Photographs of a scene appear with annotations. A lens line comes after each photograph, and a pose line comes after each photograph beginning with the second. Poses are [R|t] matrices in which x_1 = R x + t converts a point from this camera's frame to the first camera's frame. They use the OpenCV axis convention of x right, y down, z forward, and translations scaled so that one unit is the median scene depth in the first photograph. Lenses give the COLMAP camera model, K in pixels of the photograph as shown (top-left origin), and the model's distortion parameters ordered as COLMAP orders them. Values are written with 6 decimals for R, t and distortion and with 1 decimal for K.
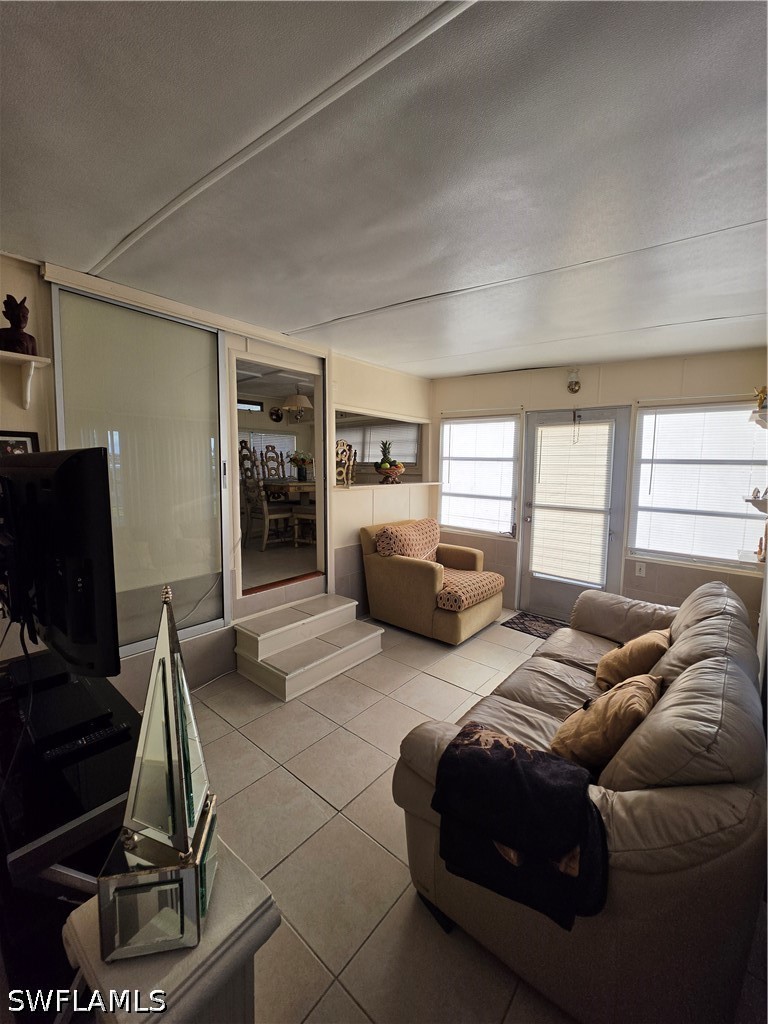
lens RADIAL K [[411.9, 0, 386.8], [0, 411.9, 508.8], [0, 0, 1]] dist [-0.004857, 0.000929]
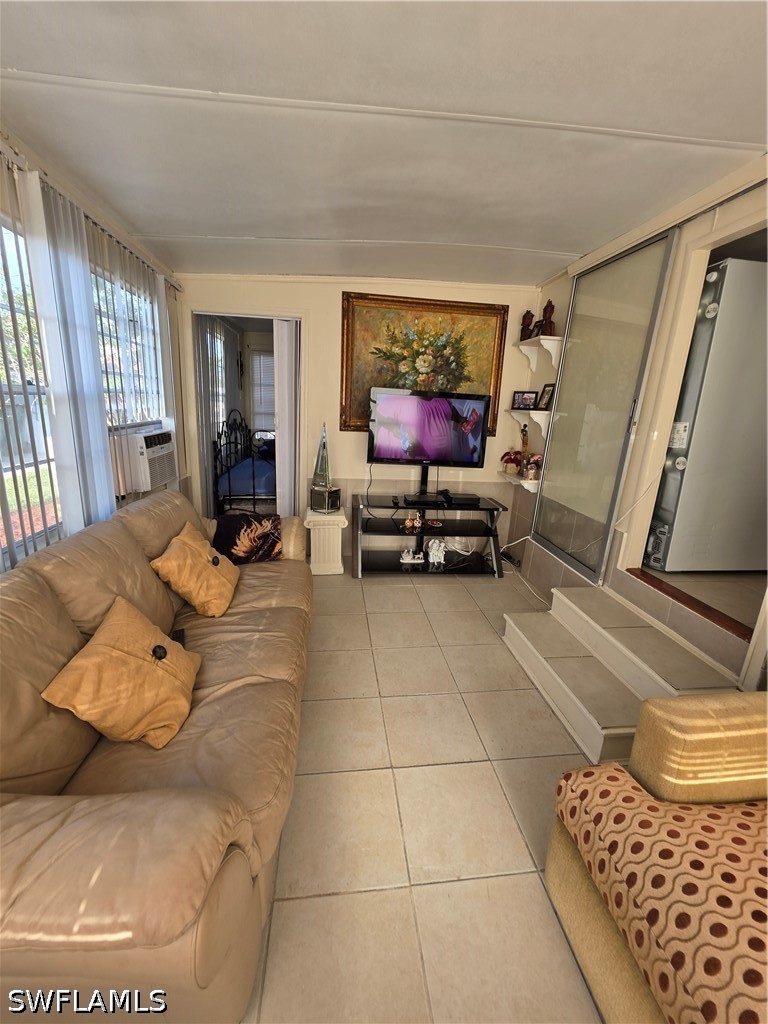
lens RADIAL K [[411.9, 0, 383.1], [0, 411.9, 504.5], [0, 0, 1]] dist [-0.004857, 0.000929]
pose [[-0.696198, 0.110311, -0.709323, 0.355985], [-0.143397, 0.946836, 0.287992, -0.050044], [0.703381, 0.302214, -0.643367, 0.748325]]
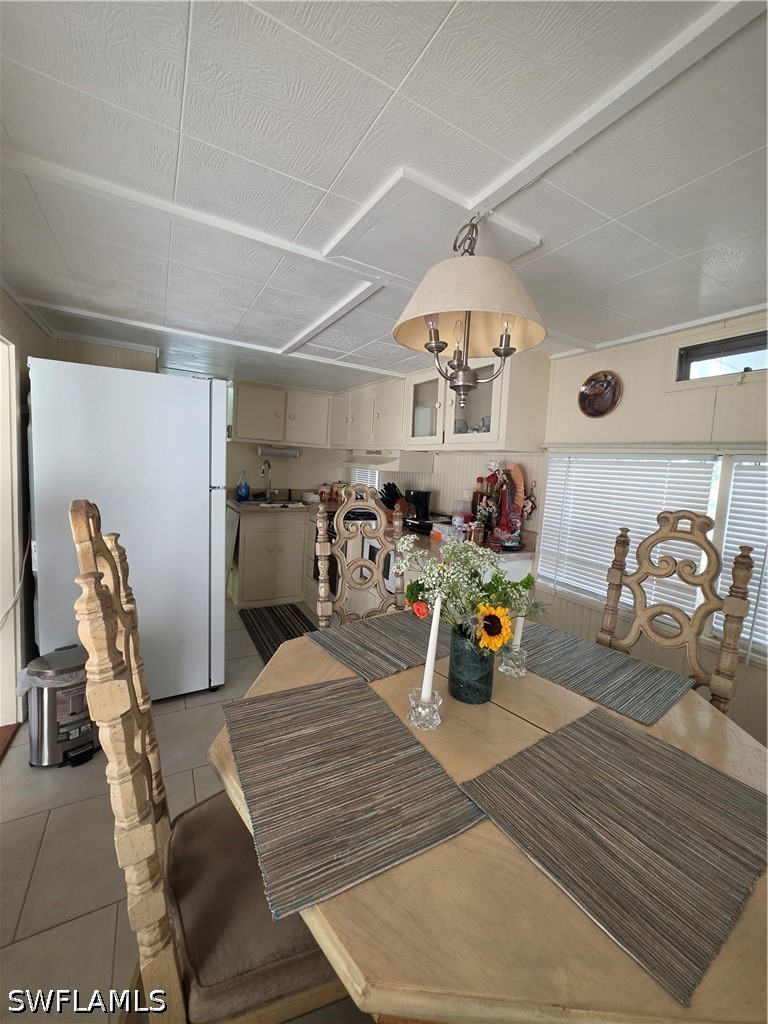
lens RADIAL K [[411.9, 0, 380.9], [0, 411.9, 507.6], [0, 0, 1]] dist [-0.004857, 0.000929]
pose [[-0.377623, 0.054094, -0.924378, -0.011752], [-0.164592, 0.978473, 0.124498, -0.186415], [0.911214, 0.199158, -0.360590, 1.102731]]
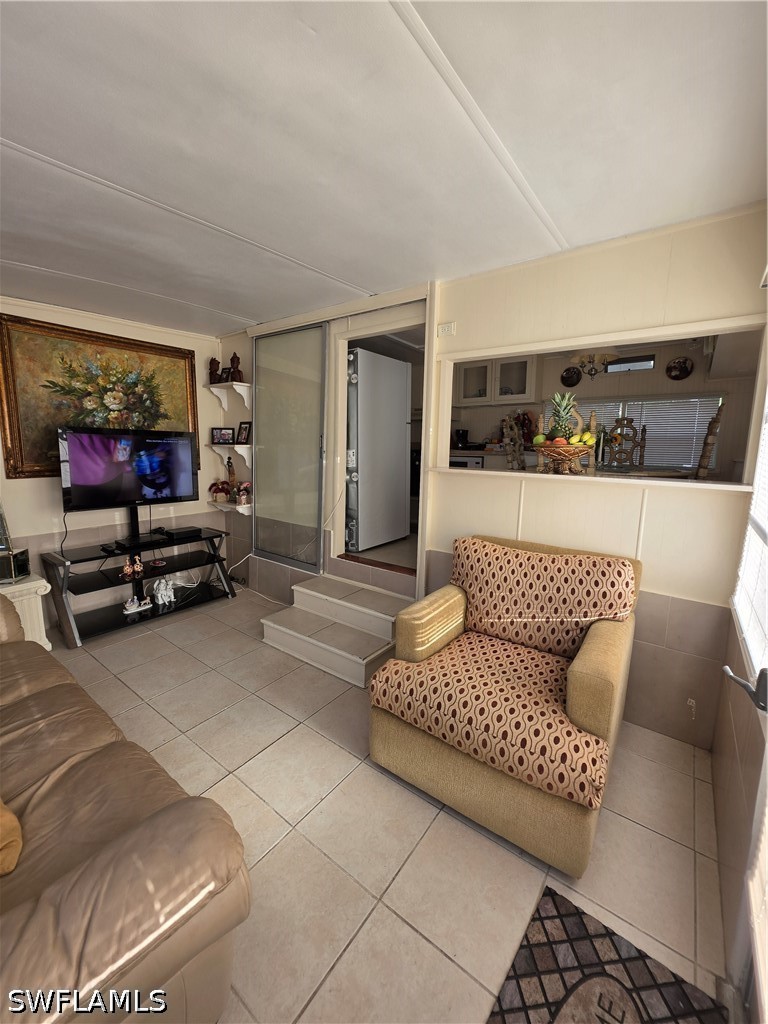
lens RADIAL K [[411.9, 0, 383.1], [0, 411.9, 507.5], [0, 0, 1]] dist [-0.004857, 0.000929]
pose [[0.034603, 0.124819, -0.991576, 0.486107], [-0.120308, 0.985475, 0.119853, -0.046571], [0.992133, 0.115148, 0.049117, 0.688543]]
